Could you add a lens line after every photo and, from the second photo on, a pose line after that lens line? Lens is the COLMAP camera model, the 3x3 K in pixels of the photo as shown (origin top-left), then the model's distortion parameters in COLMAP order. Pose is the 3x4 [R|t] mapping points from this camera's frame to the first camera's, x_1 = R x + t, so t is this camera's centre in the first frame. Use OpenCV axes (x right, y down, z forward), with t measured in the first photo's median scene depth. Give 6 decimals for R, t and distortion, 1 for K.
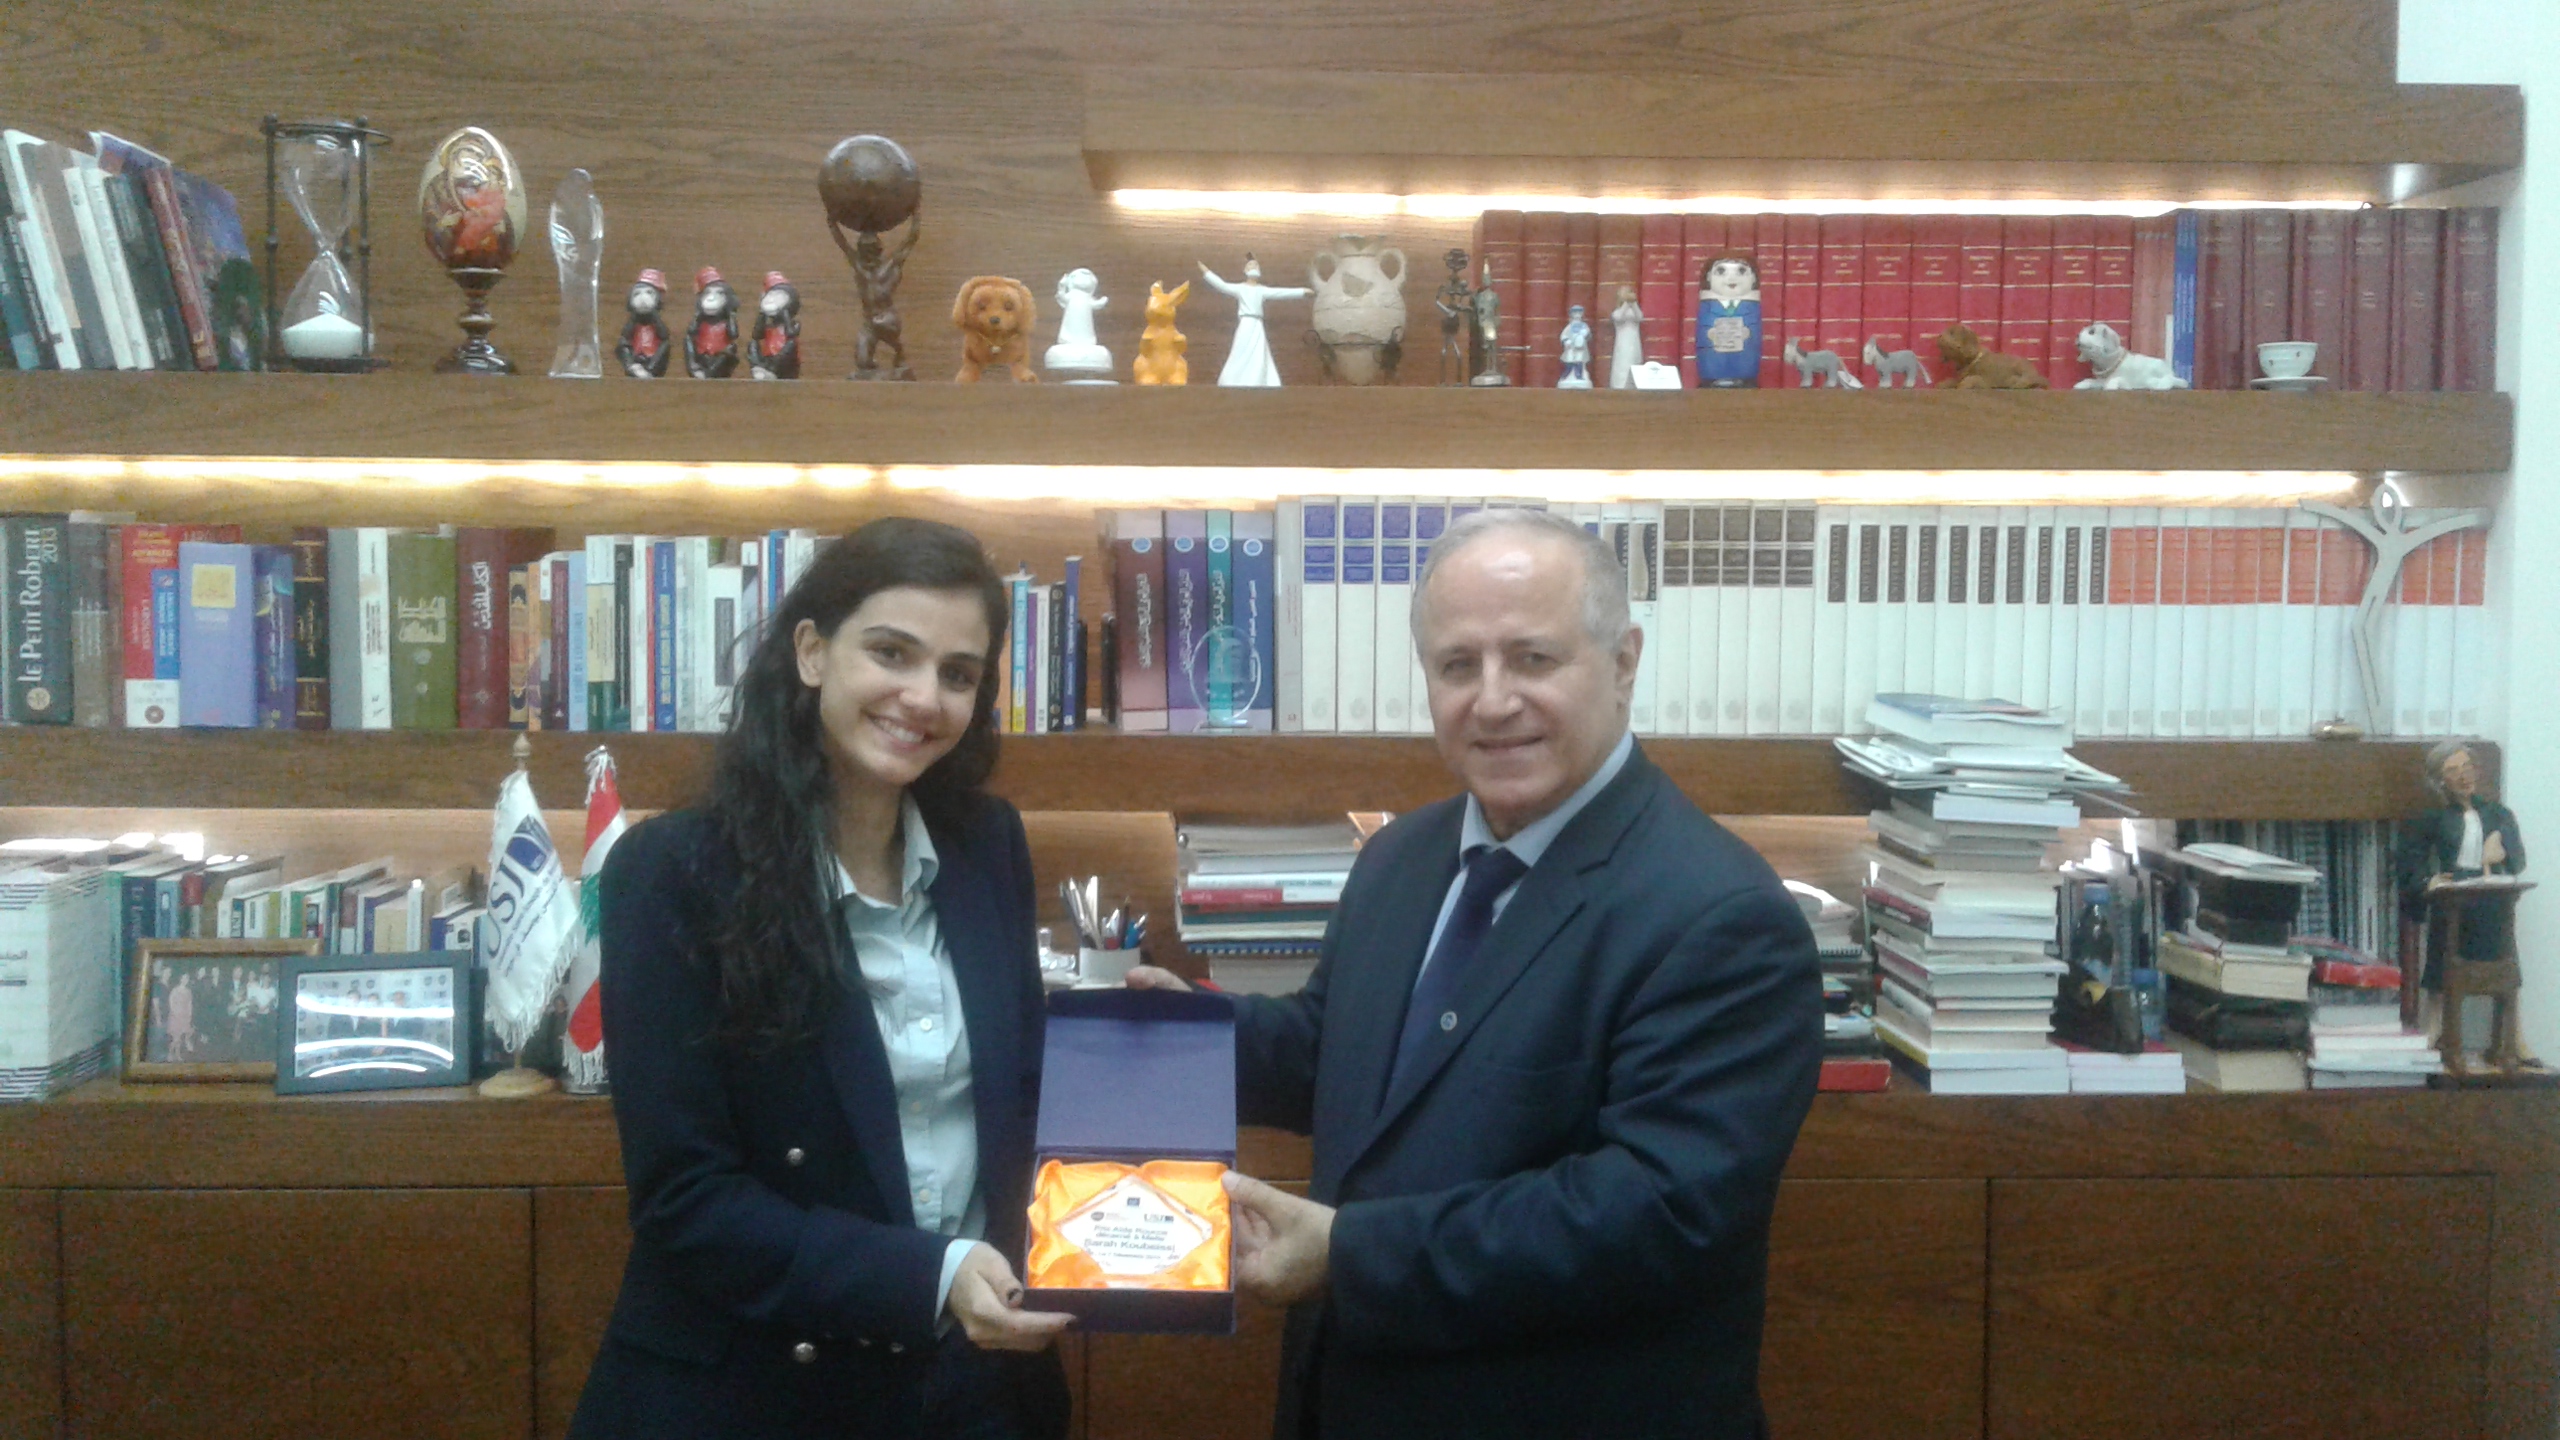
lens RADIAL K [[2077.5, 0, 1377.0], [0, 2077.5, 722.9], [0, 0, 1]] dist [0.053237, -0.086185]
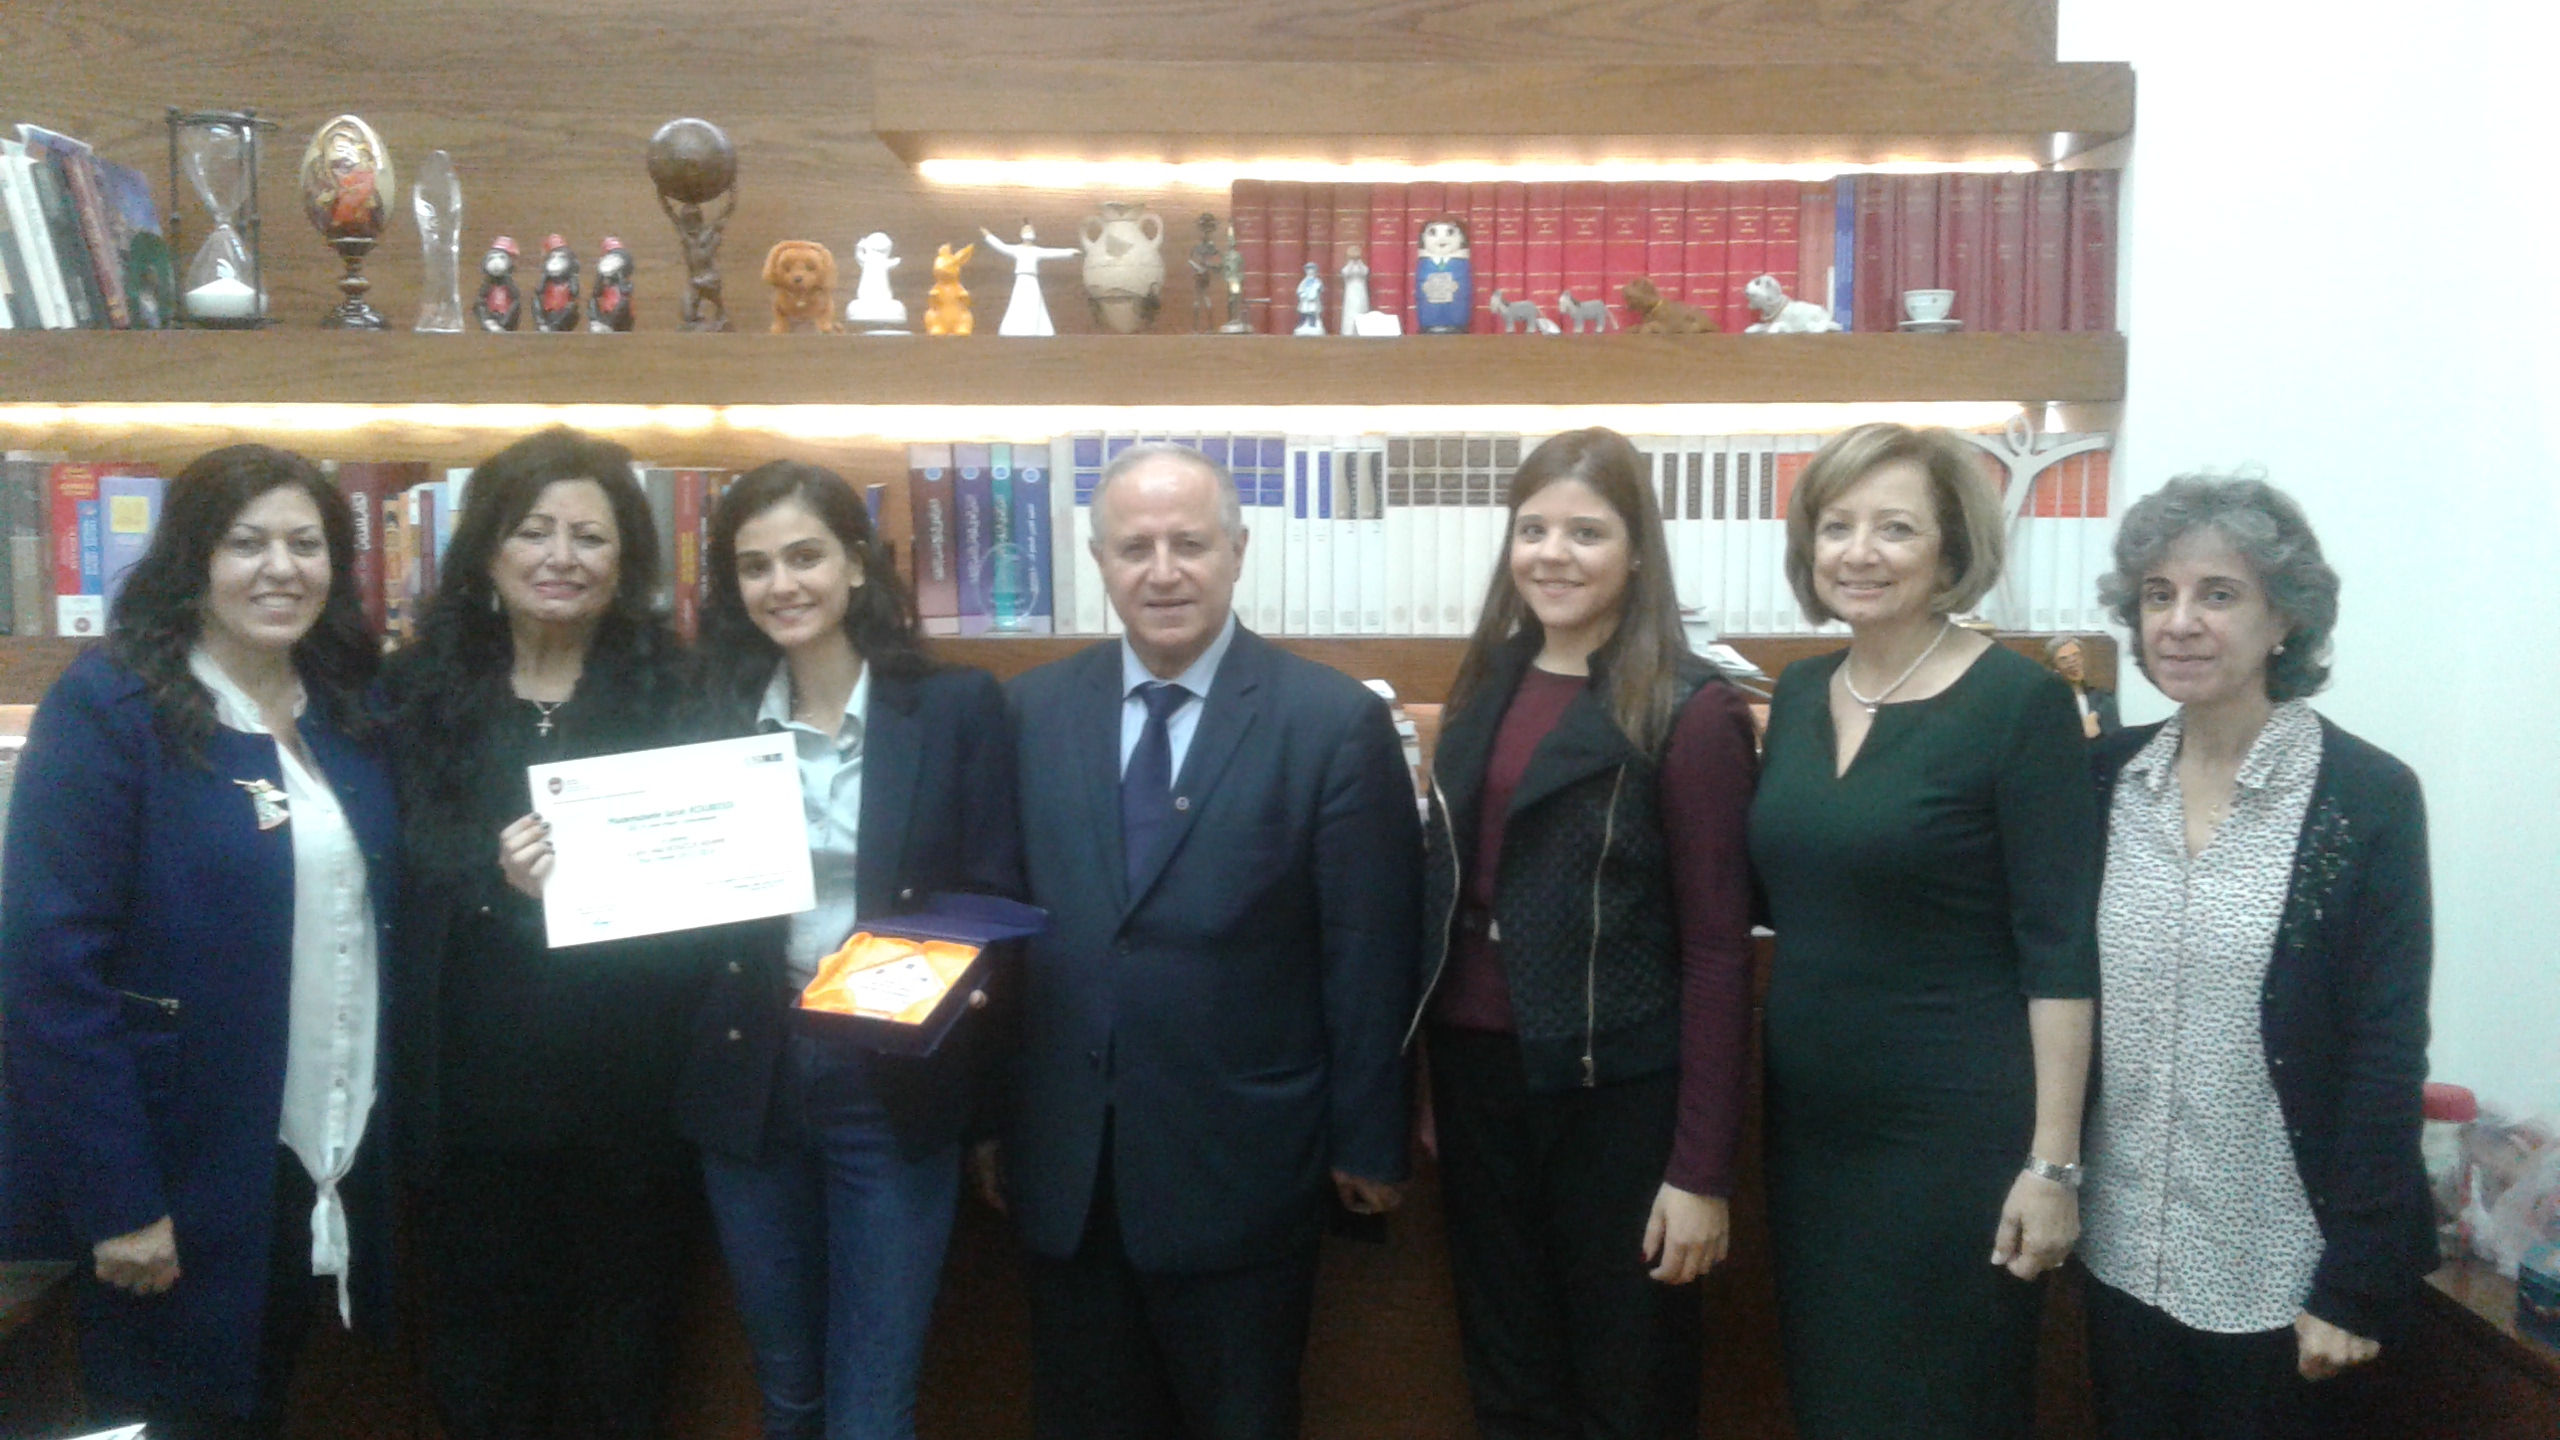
lens RADIAL K [[2077.5, 0, 1359.4], [0, 2077.5, 725.9], [0, 0, 1]] dist [0.053237, -0.086185]
pose [[0.999966, -0.007865, -0.002288, 0.124849], [0.007919, 0.999663, 0.024733, 0.027702], [0.002093, -0.024750, 0.999691, -0.159643]]
